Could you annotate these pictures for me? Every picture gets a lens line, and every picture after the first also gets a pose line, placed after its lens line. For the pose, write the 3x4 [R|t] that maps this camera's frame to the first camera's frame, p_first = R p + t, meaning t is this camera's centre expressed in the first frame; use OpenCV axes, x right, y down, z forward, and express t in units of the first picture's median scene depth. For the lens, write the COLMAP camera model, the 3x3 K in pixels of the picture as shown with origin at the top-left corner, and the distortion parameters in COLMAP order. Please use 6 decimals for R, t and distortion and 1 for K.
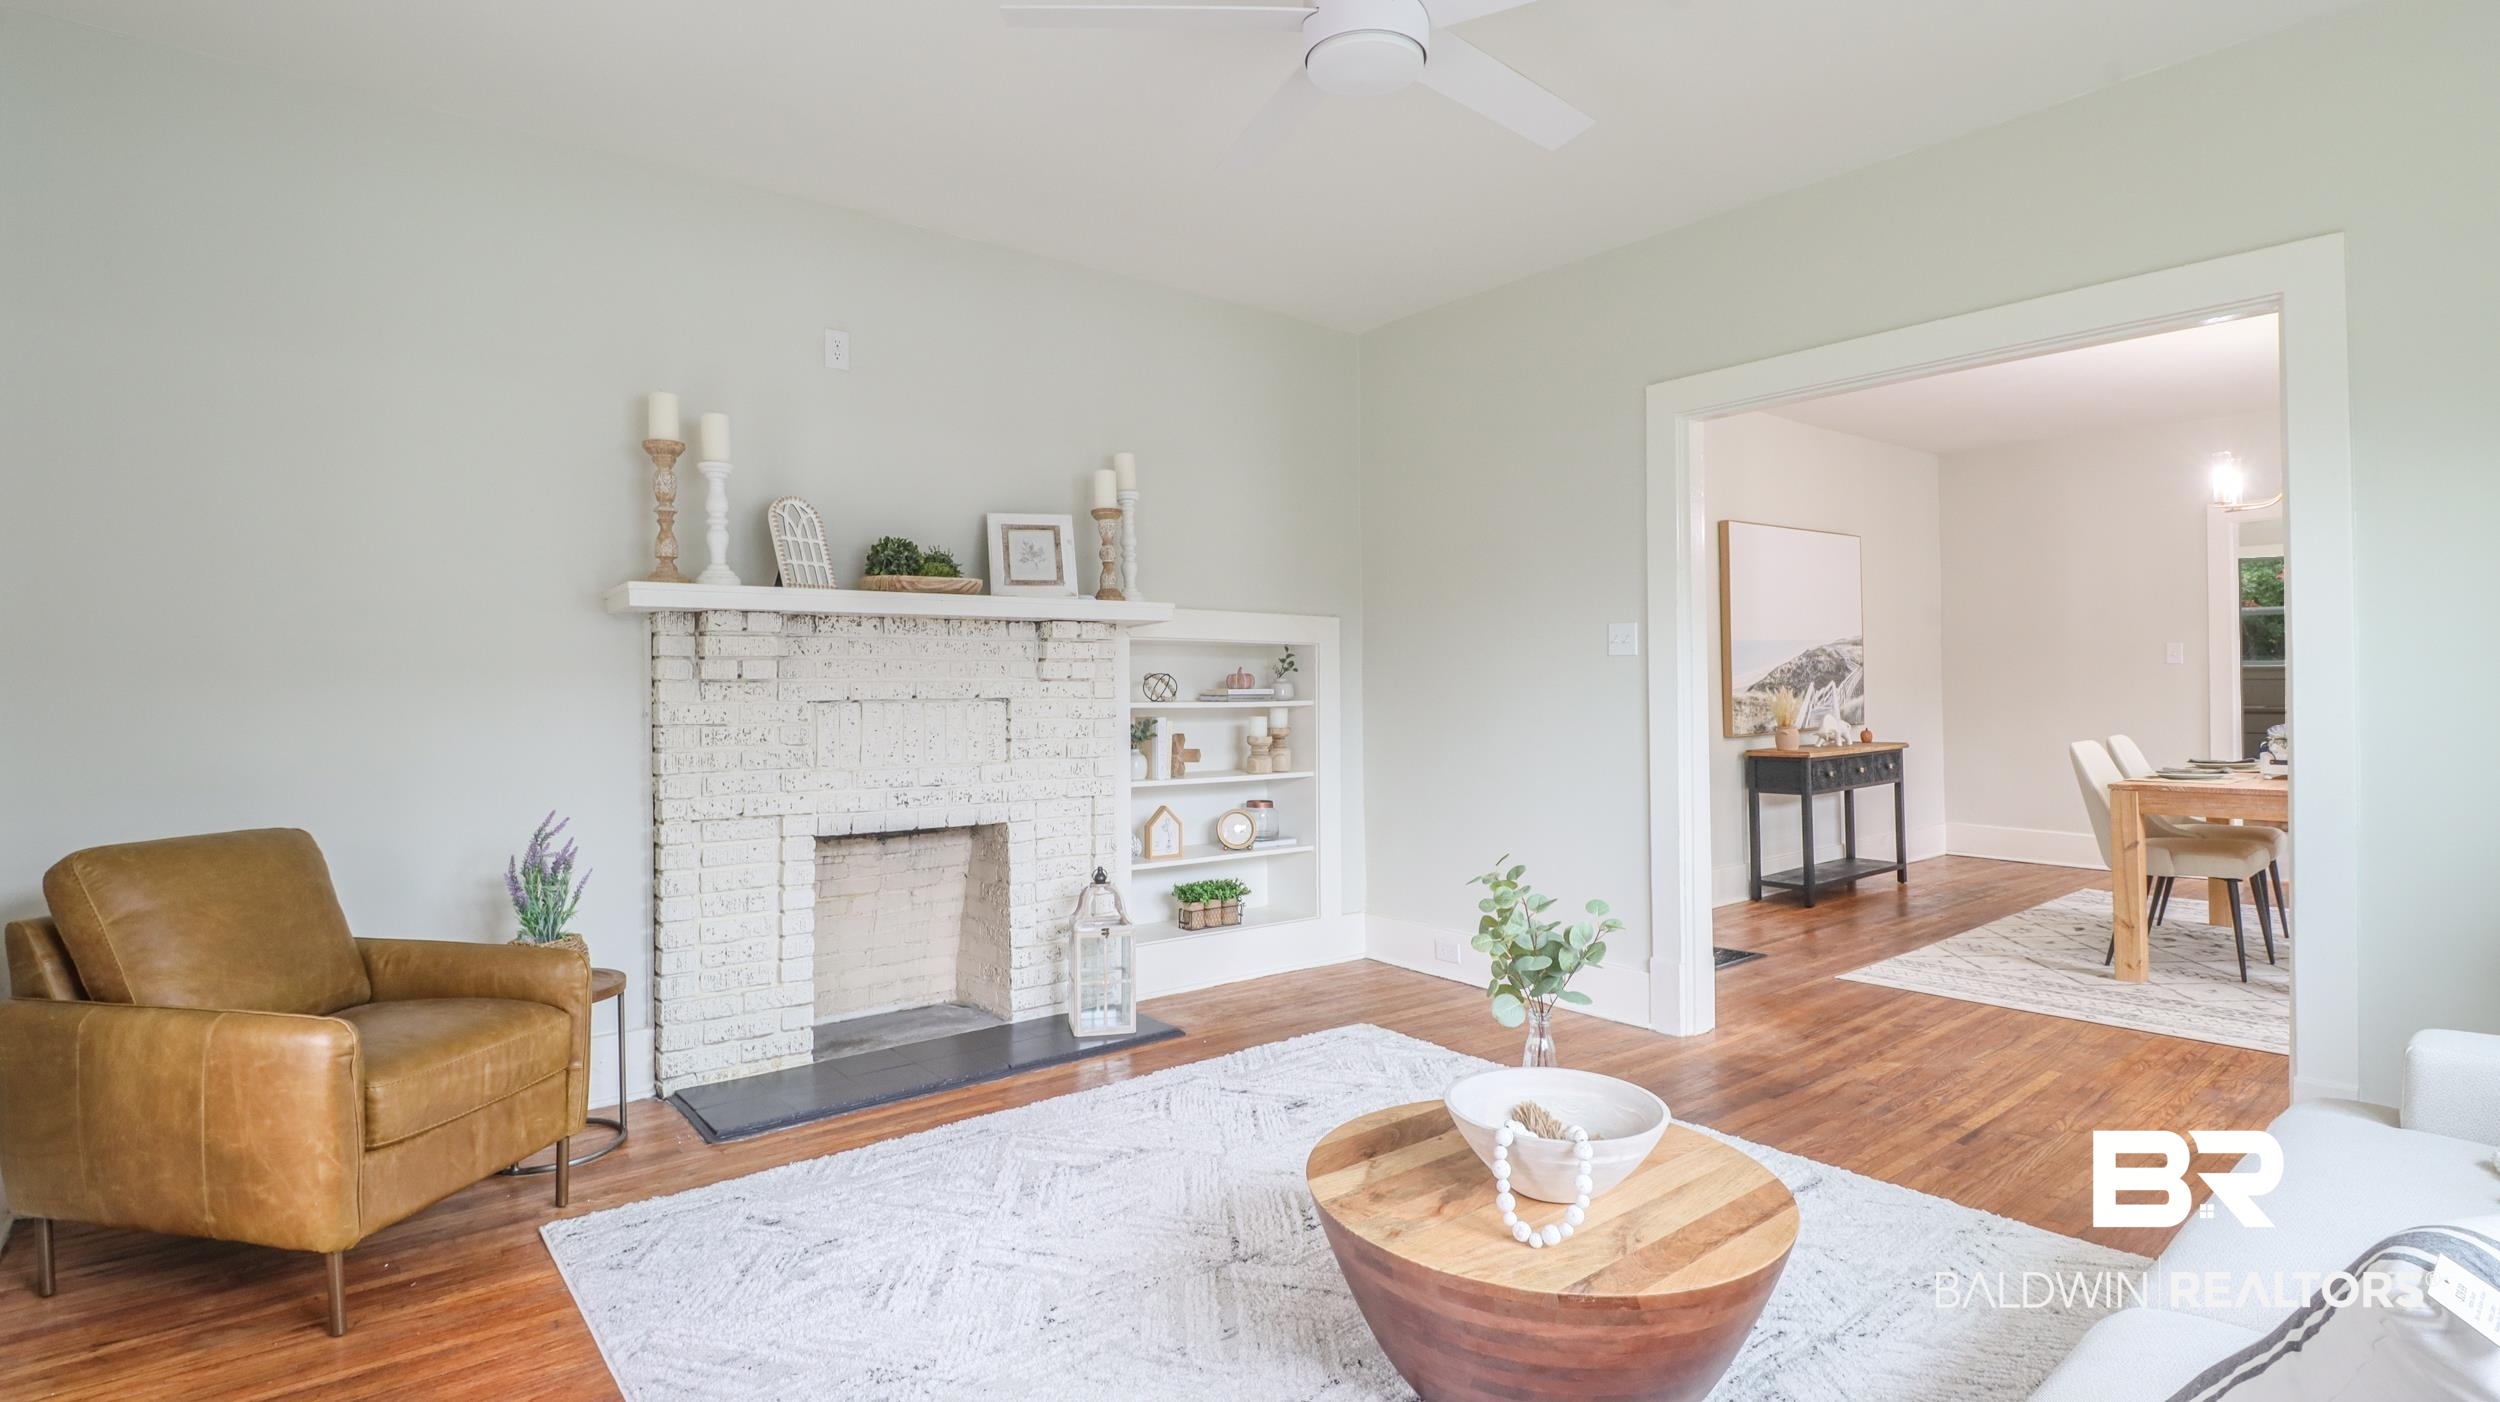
lens RADIAL K [[1250.1, 0, 1248.6], [0, 1250.1, 698.8], [0, 0, 1]] dist [-0.001332, 0.000044]
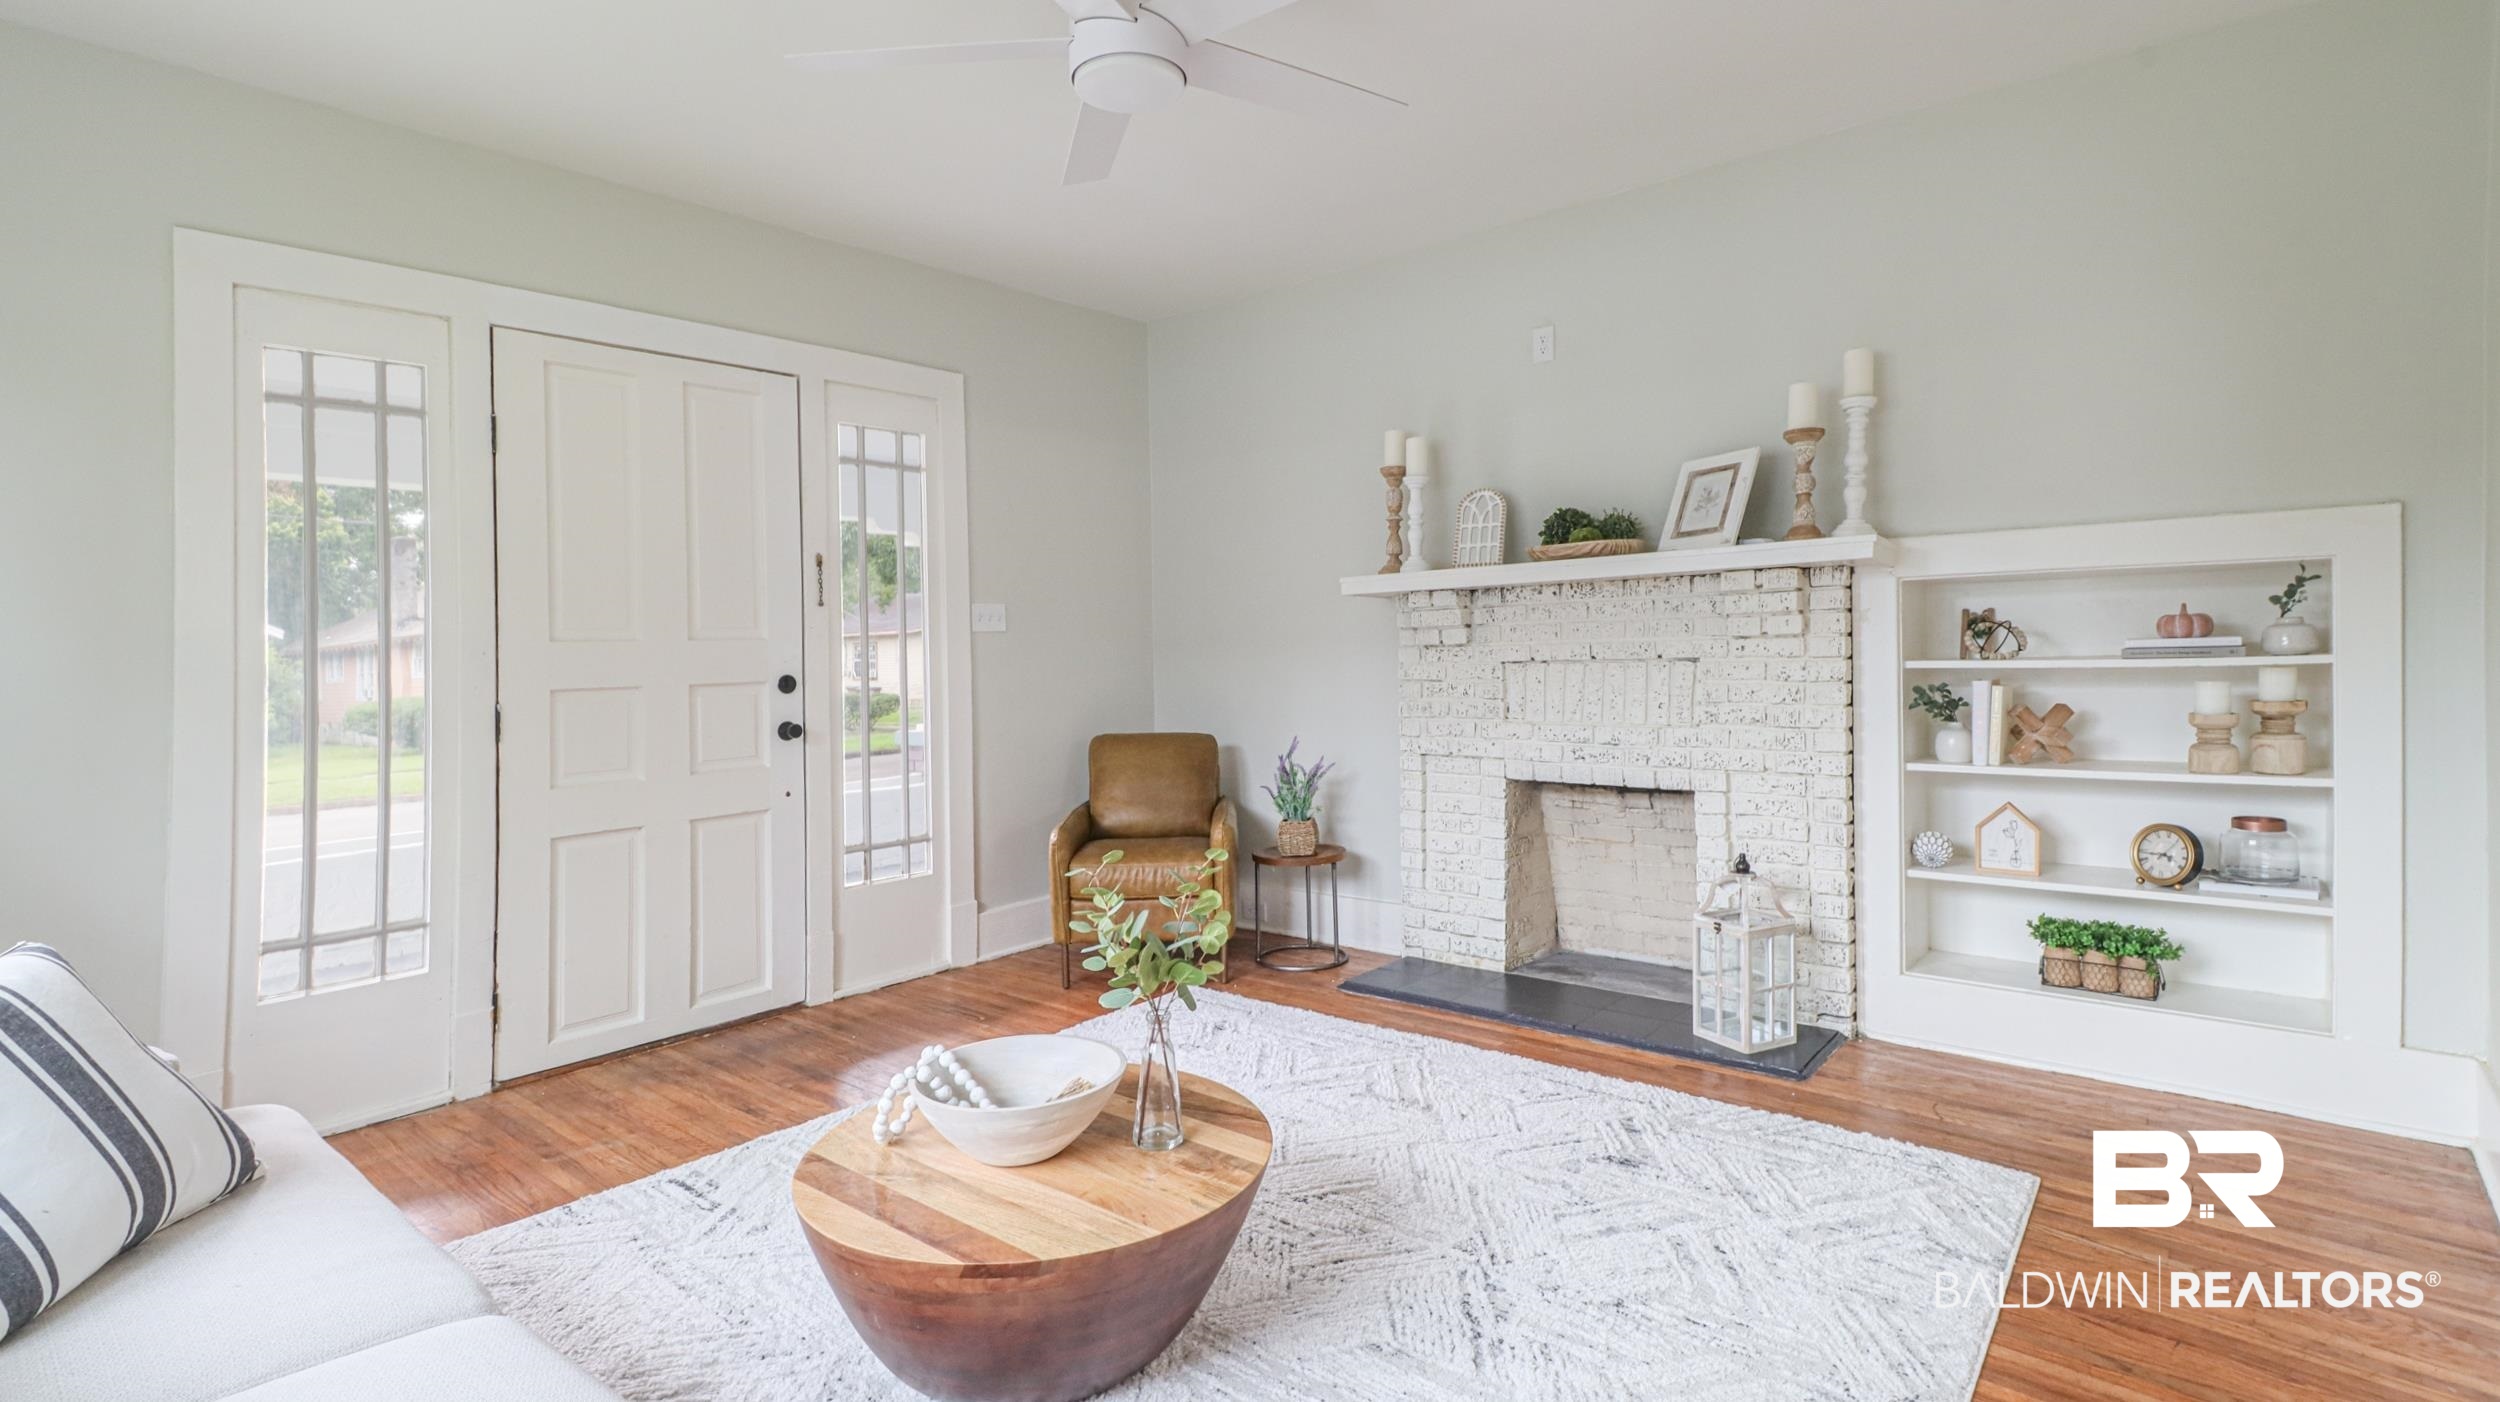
lens RADIAL K [[1205.6, 0, 1248.4], [0, 1205.6, 670.1], [0, 0, 1]] dist [-0.013561, -0.000060]
pose [[0.150580, 0.015691, -0.988473, 0.678561], [0.016604, 0.999693, 0.018398, -0.014209], [0.988458, -0.019183, 0.150274, 0.564055]]
